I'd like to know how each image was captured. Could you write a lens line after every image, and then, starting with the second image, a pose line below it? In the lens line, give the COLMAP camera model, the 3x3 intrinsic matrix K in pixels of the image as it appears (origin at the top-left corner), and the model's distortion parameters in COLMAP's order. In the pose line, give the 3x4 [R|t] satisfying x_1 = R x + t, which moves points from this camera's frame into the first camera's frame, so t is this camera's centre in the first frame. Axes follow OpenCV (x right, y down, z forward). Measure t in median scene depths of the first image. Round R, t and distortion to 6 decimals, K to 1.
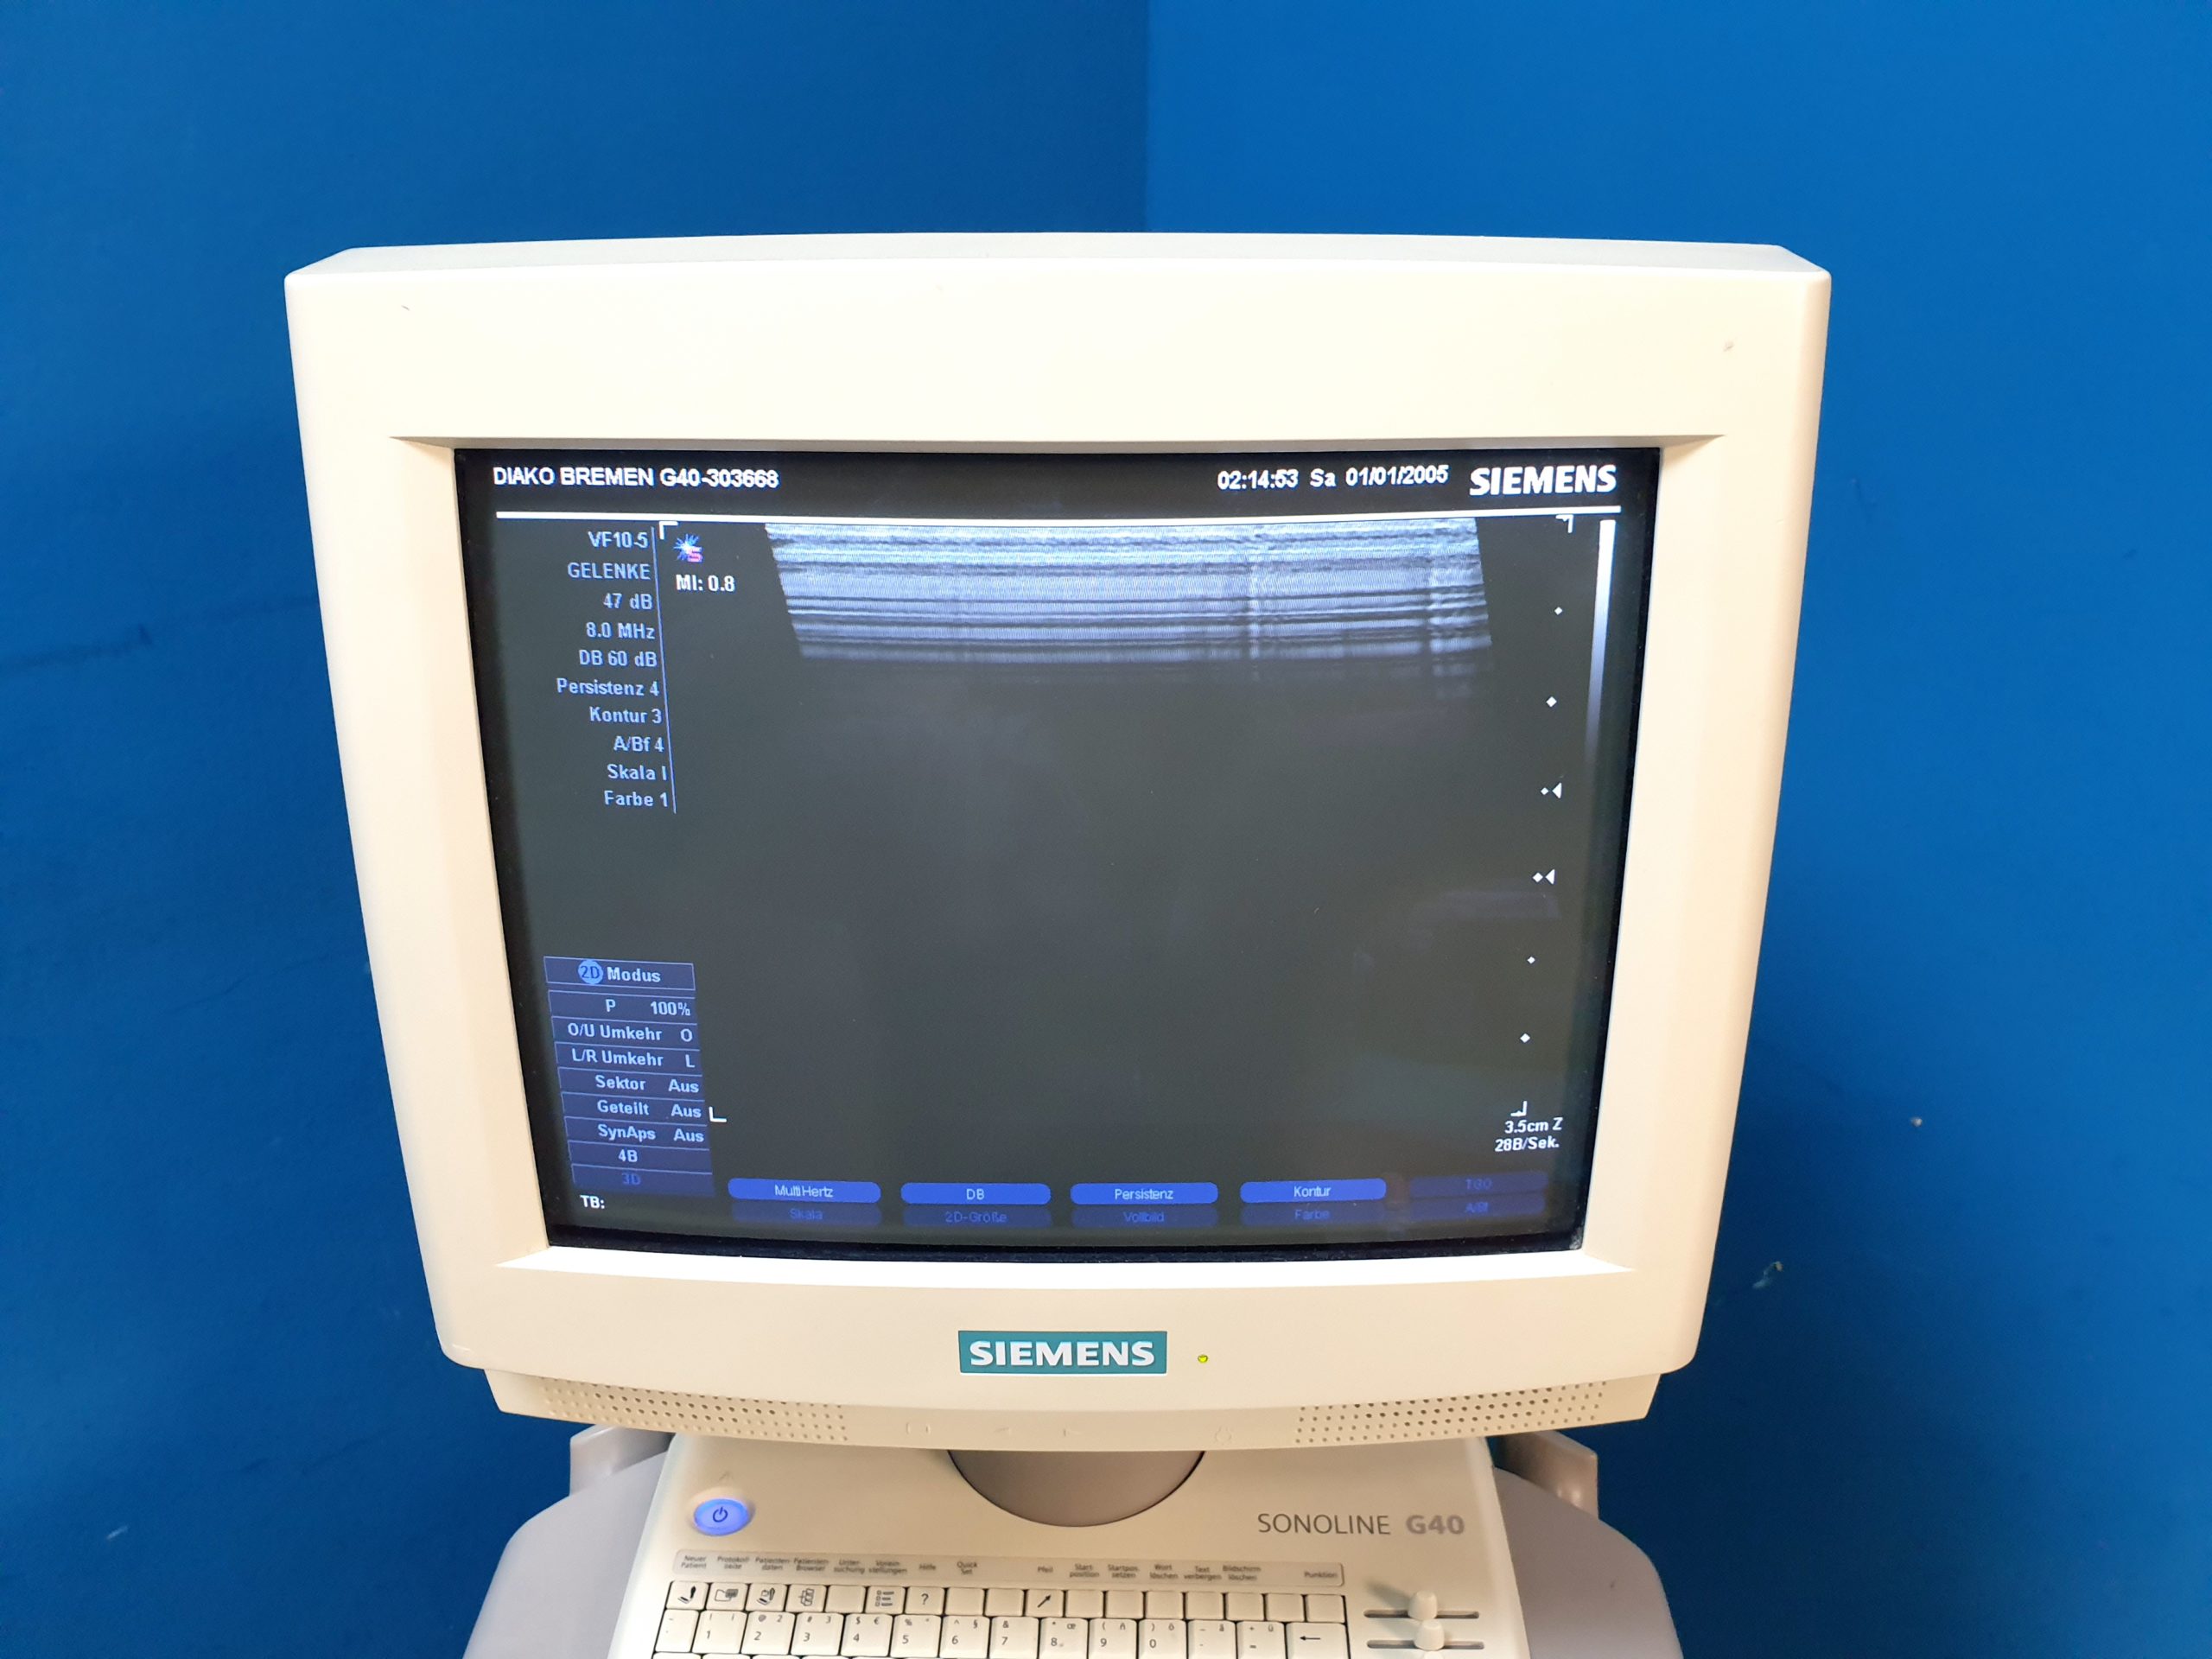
lens RADIAL K [[1777.2, 0, 1083.3], [0, 1777.2, 864.2], [0, 0, 1]] dist [0.024560, -0.009791]
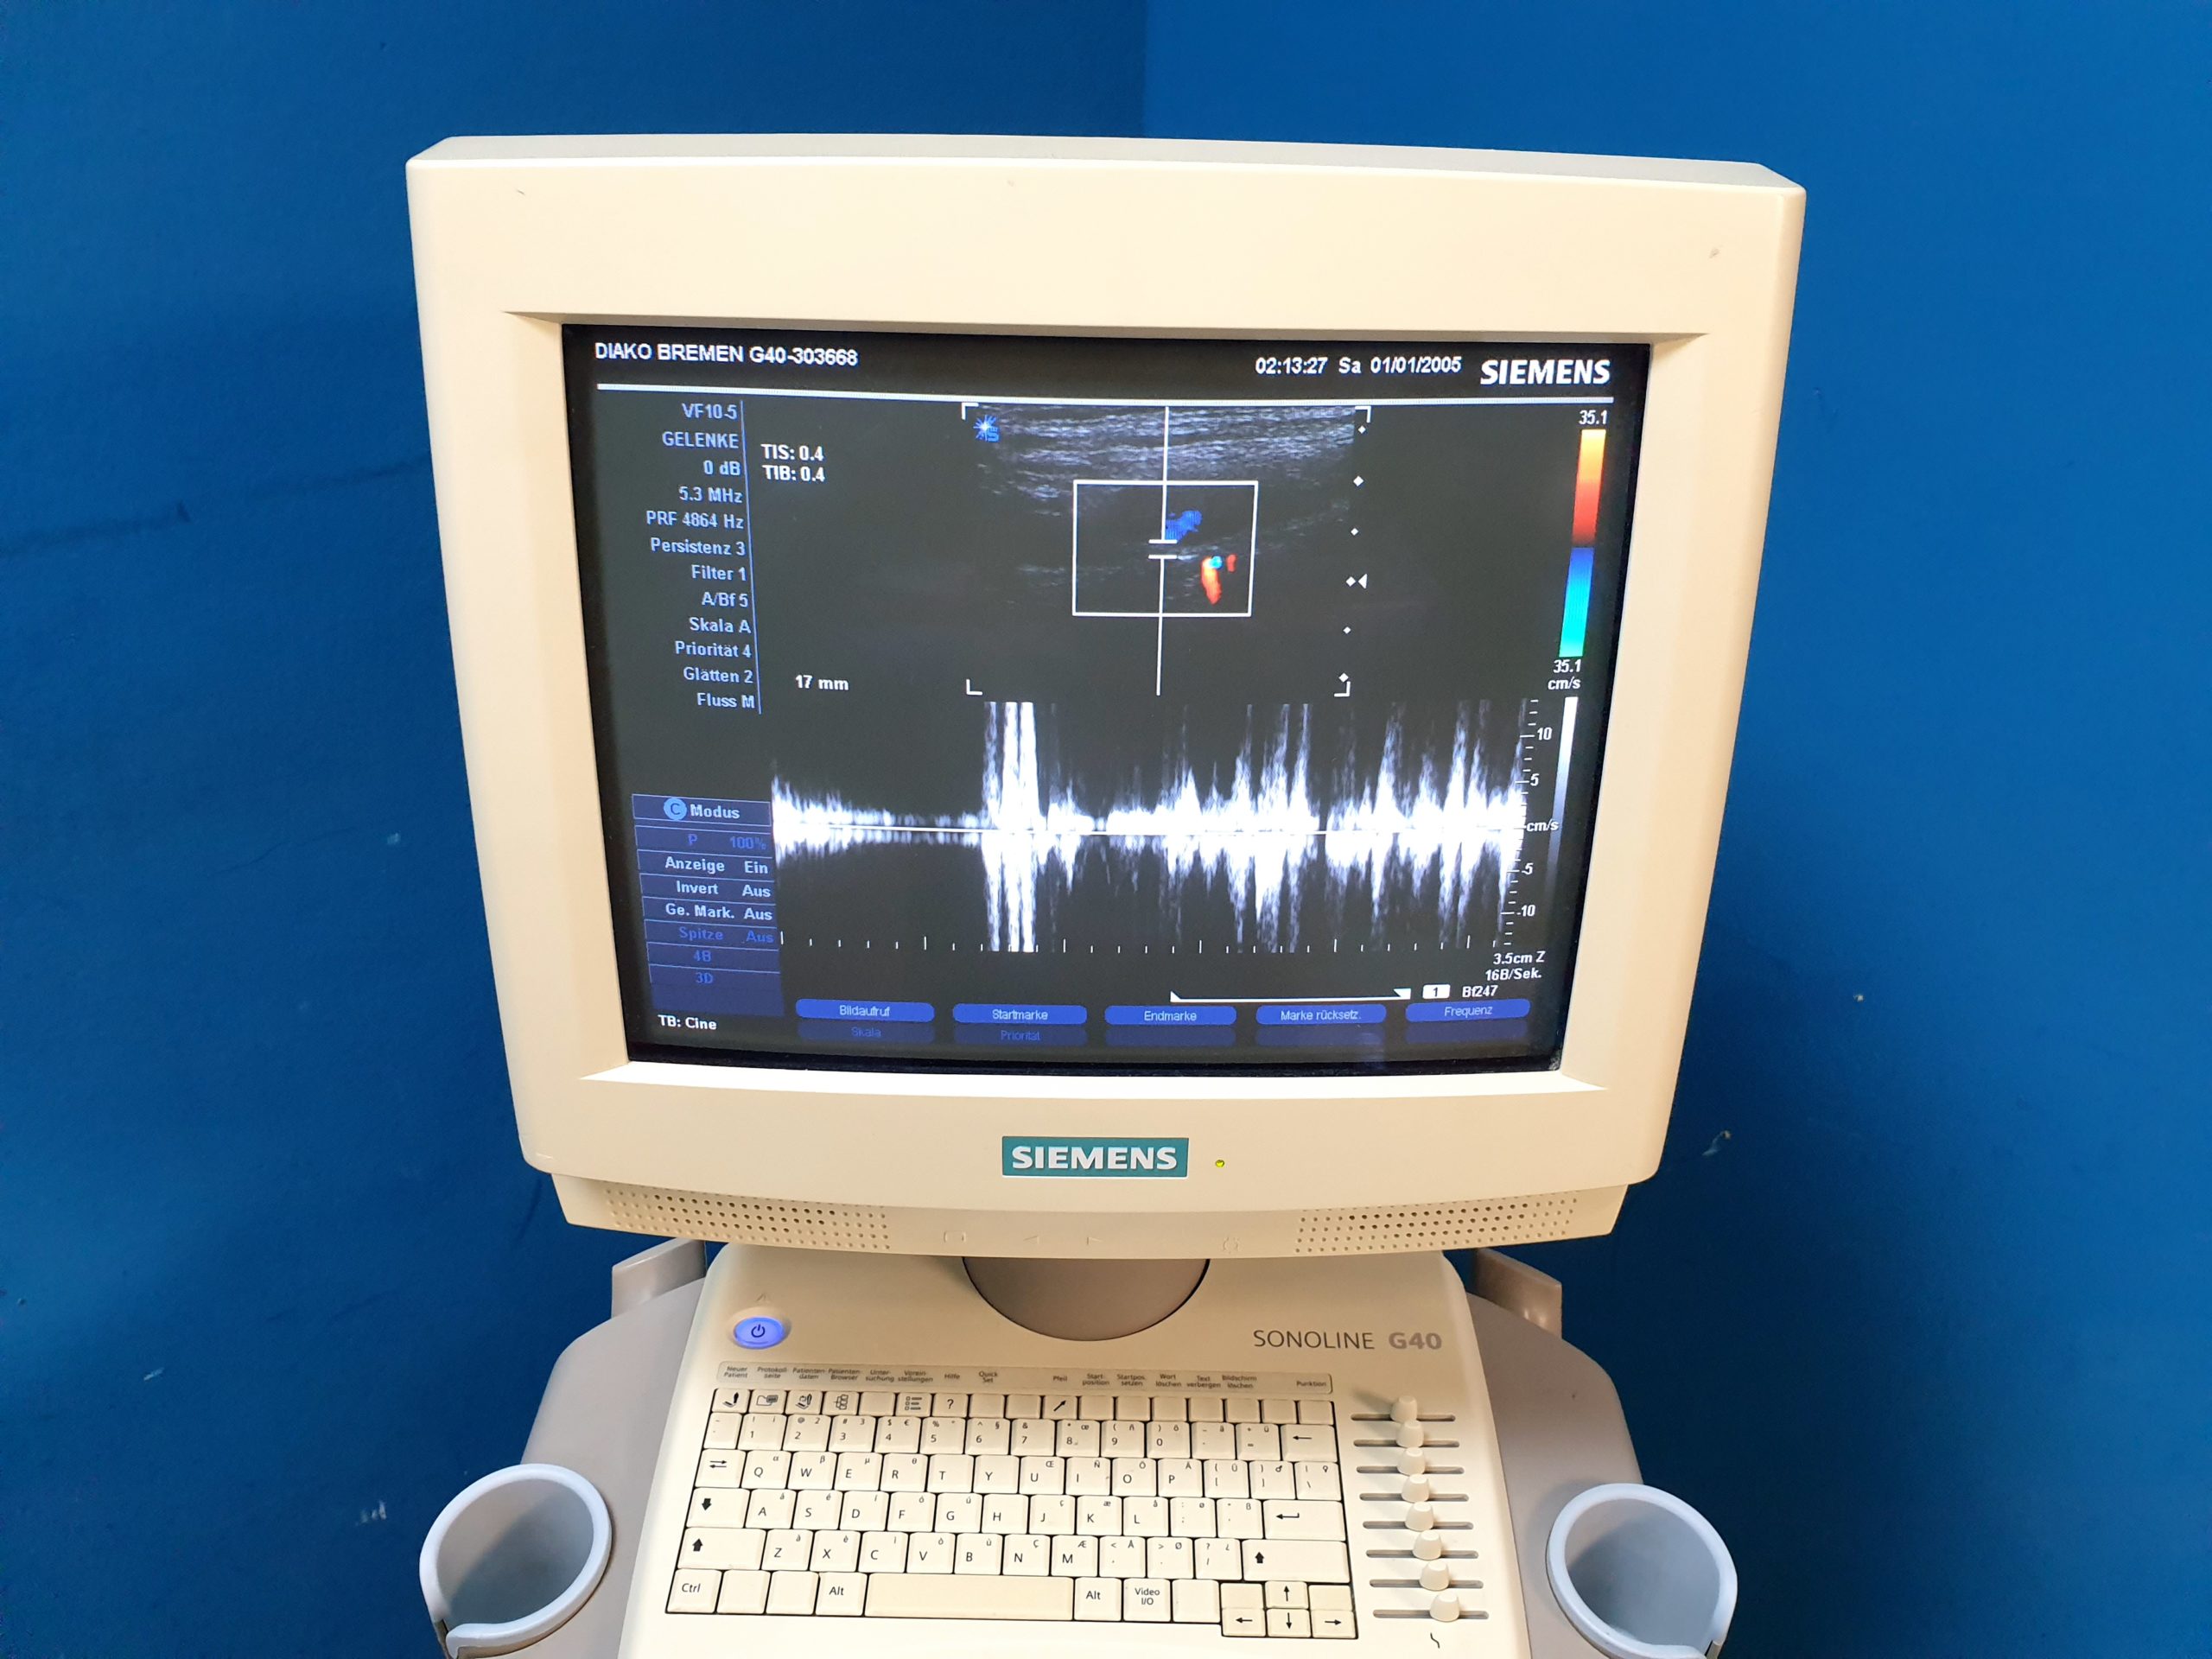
lens RADIAL K [[1777.2, 0, 1097.2], [0, 1777.2, 845.3], [0, 0, 1]] dist [0.024560, -0.009791]
pose [[0.999489, 0.011124, 0.029956, -0.046552], [-0.012217, 0.999257, 0.036543, 0.038422], [-0.029527, -0.036891, 0.998883, -0.104667]]
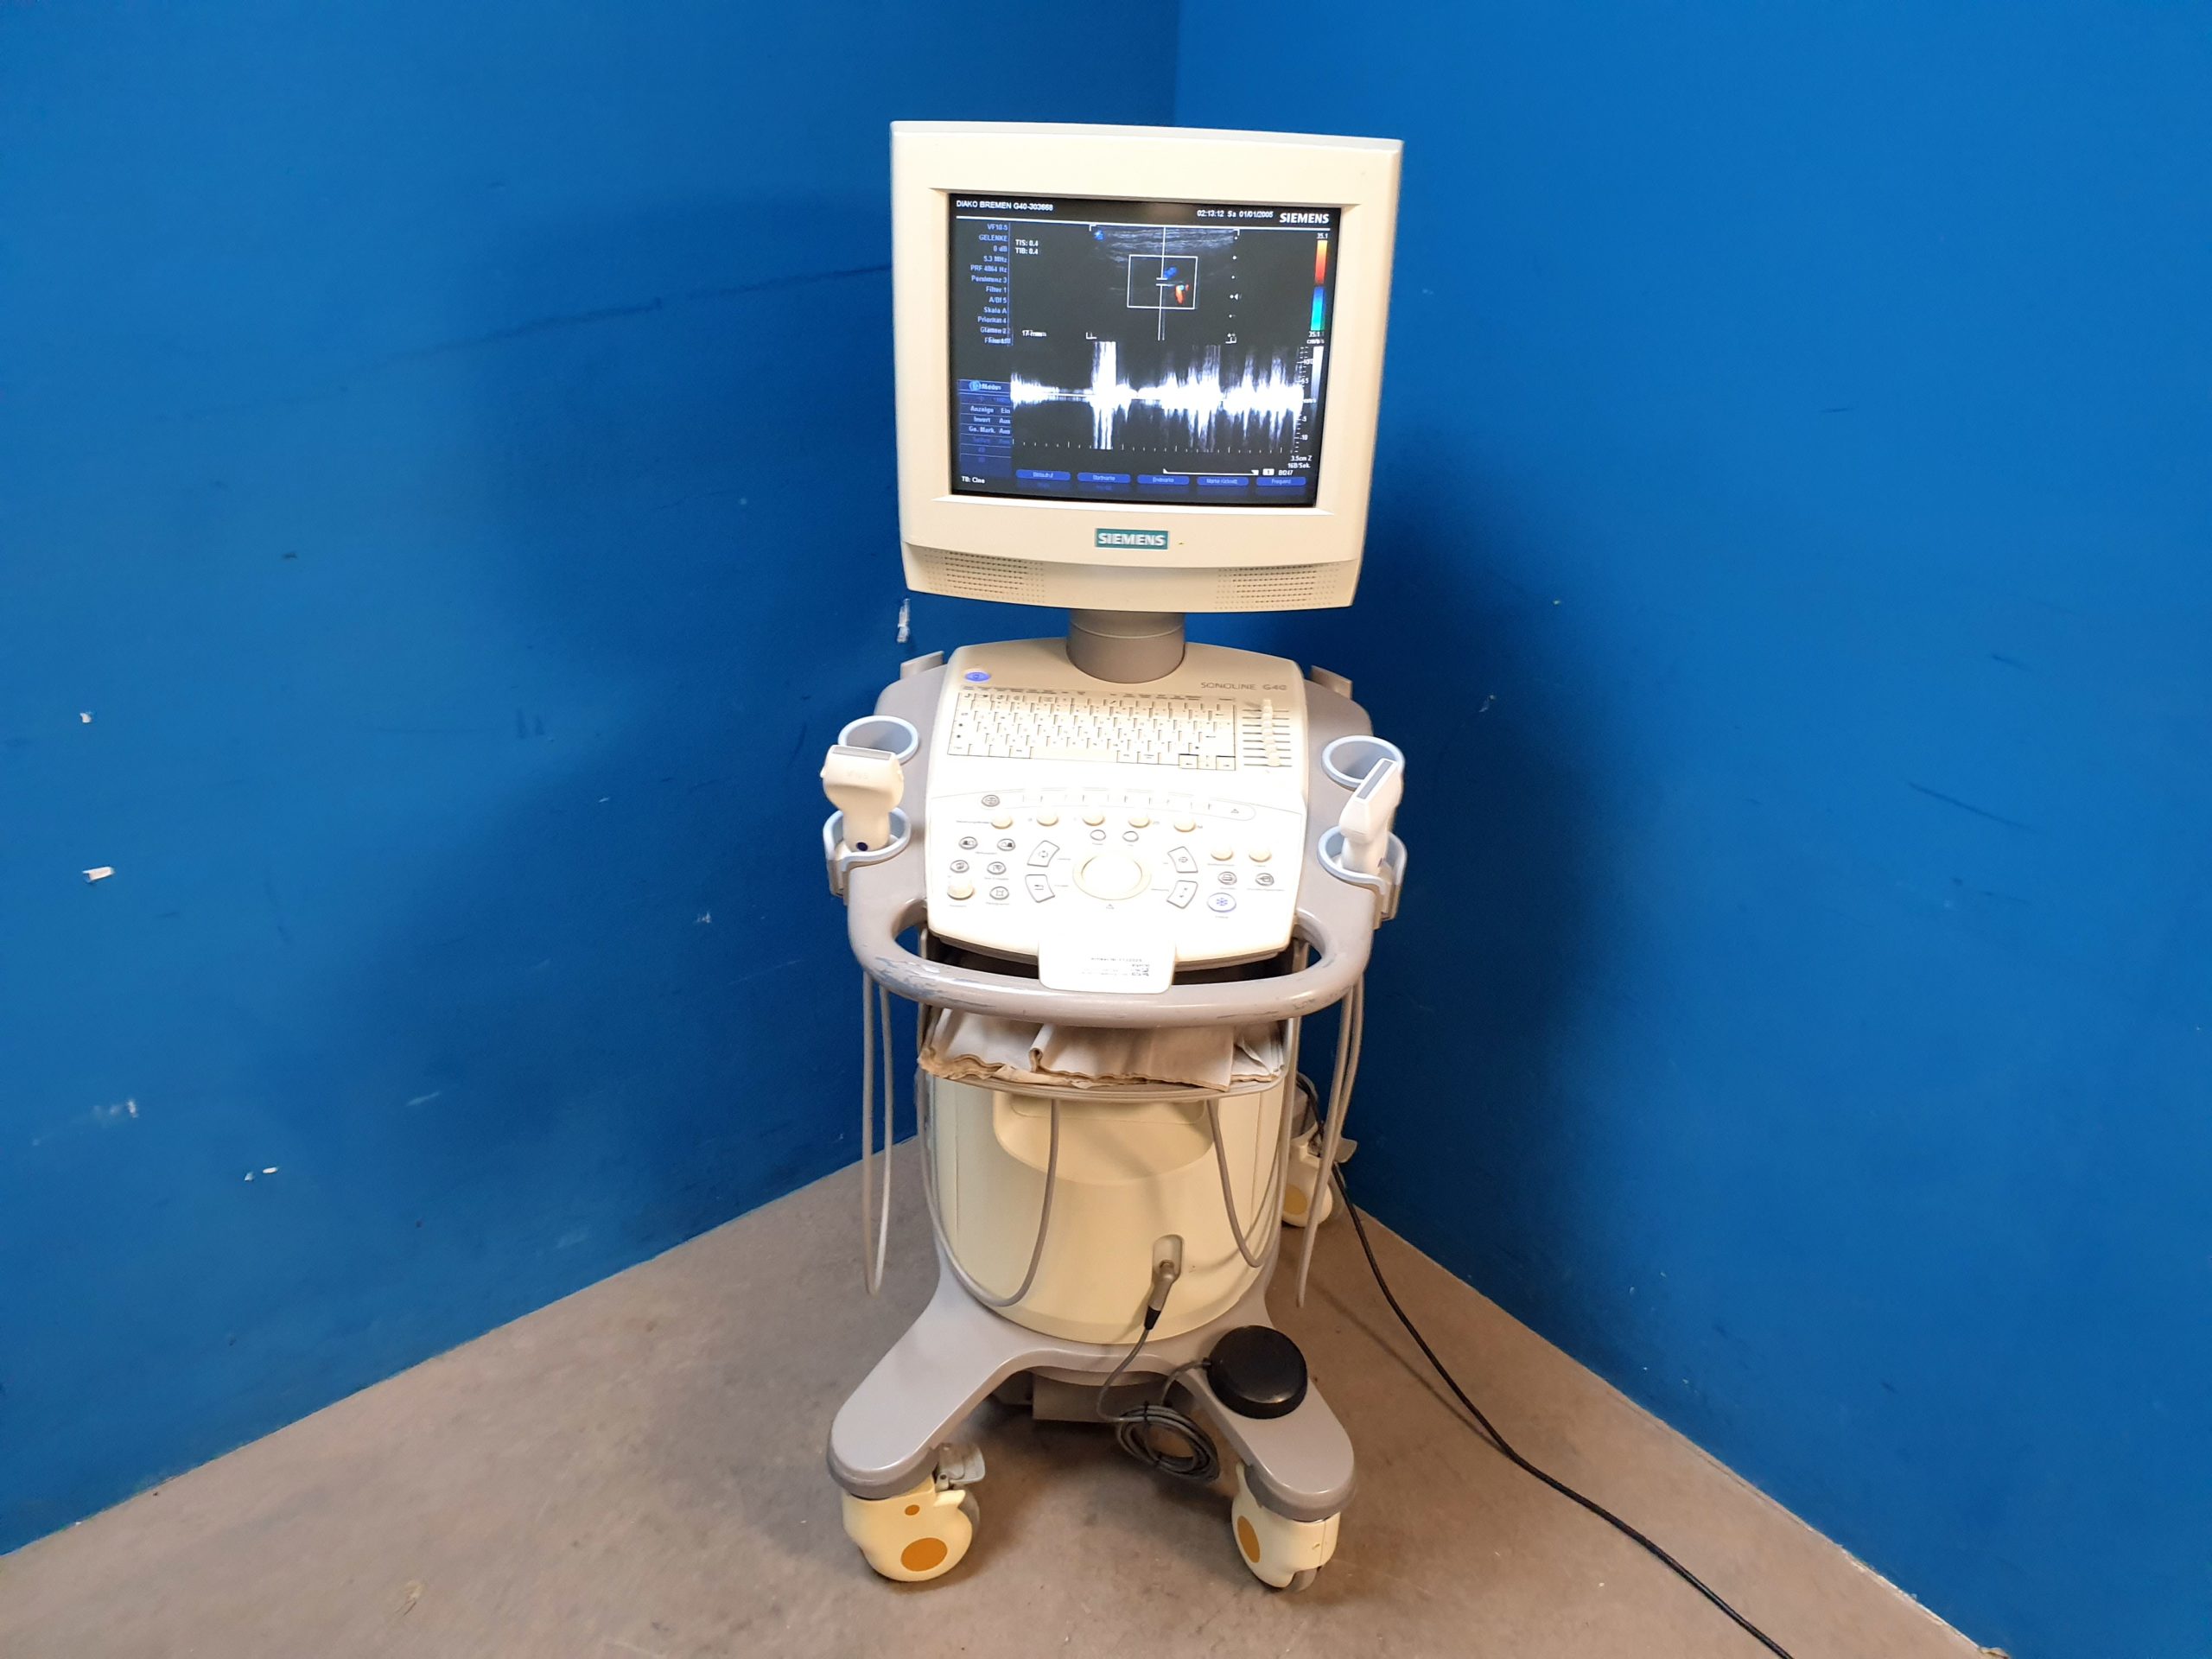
lens RADIAL K [[1705.7, 0, 1111.8], [0, 1705.7, 900.1], [0, 0, 1]] dist [0.029216, -0.016667]
pose [[0.999283, 0.033878, 0.016929, -0.070864], [-0.035605, 0.992717, 0.115088, 0.541922], [-0.012907, -0.115608, 0.993211, -1.791563]]
